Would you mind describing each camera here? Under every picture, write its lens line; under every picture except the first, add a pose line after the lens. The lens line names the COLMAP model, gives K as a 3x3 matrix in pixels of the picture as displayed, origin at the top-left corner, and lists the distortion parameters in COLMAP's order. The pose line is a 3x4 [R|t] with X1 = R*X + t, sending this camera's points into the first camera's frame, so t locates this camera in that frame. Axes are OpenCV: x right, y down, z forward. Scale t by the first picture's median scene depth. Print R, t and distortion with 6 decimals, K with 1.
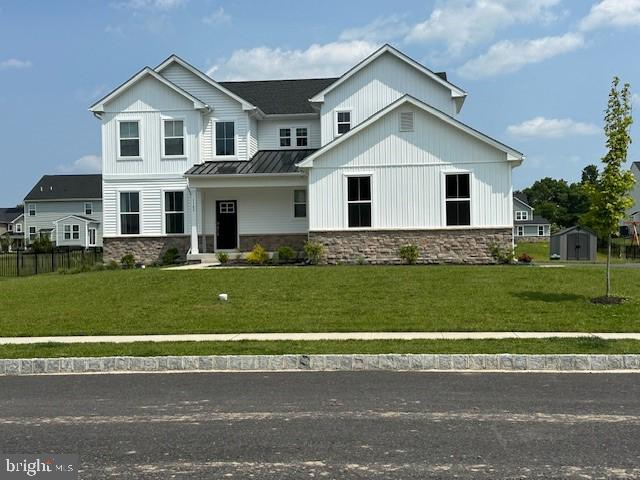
lens RADIAL K [[741.3, 0, 339.0], [0, 741.3, 240.3], [0, 0, 1]] dist [0.192986, -0.355452]
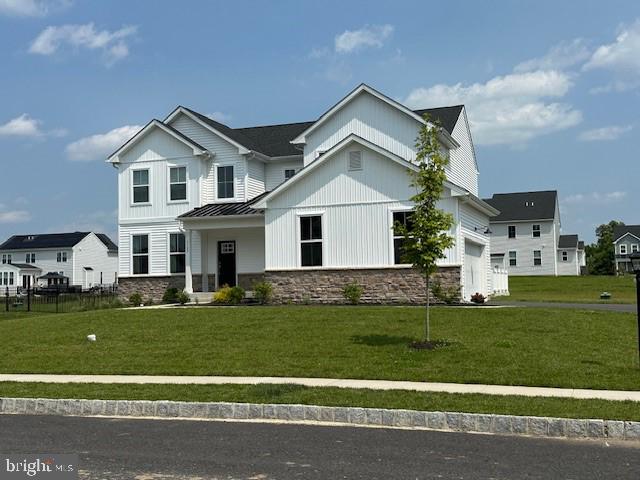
lens RADIAL K [[741.3, 0, 339.0], [0, 741.3, 240.3], [0, 0, 1]] dist [0.192986, -0.355452]
pose [[0.971212, -0.016854, -0.237619, 0.252691], [0.005678, 0.998848, -0.047643, -0.004219], [0.238149, 0.044922, 0.970189, 0.029952]]
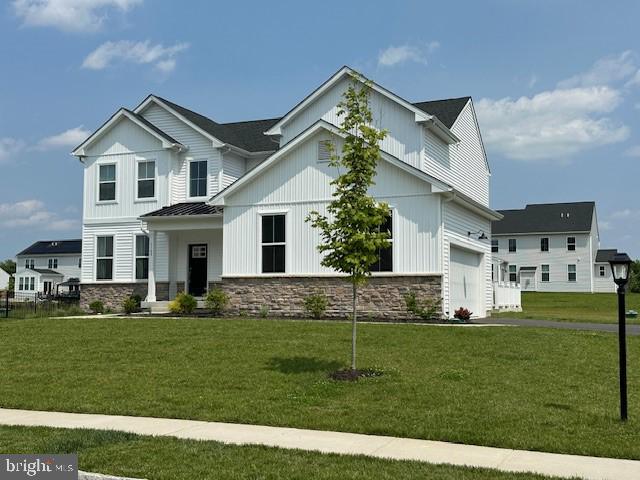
lens RADIAL K [[741.3, 0, 339.0], [0, 741.3, 240.3], [0, 0, 1]] dist [0.192986, -0.355452]
pose [[0.956686, -0.005332, -0.291072, 0.295255], [-0.013781, 0.997882, -0.063575, -0.001590], [0.290795, 0.064833, 0.954586, 0.161977]]
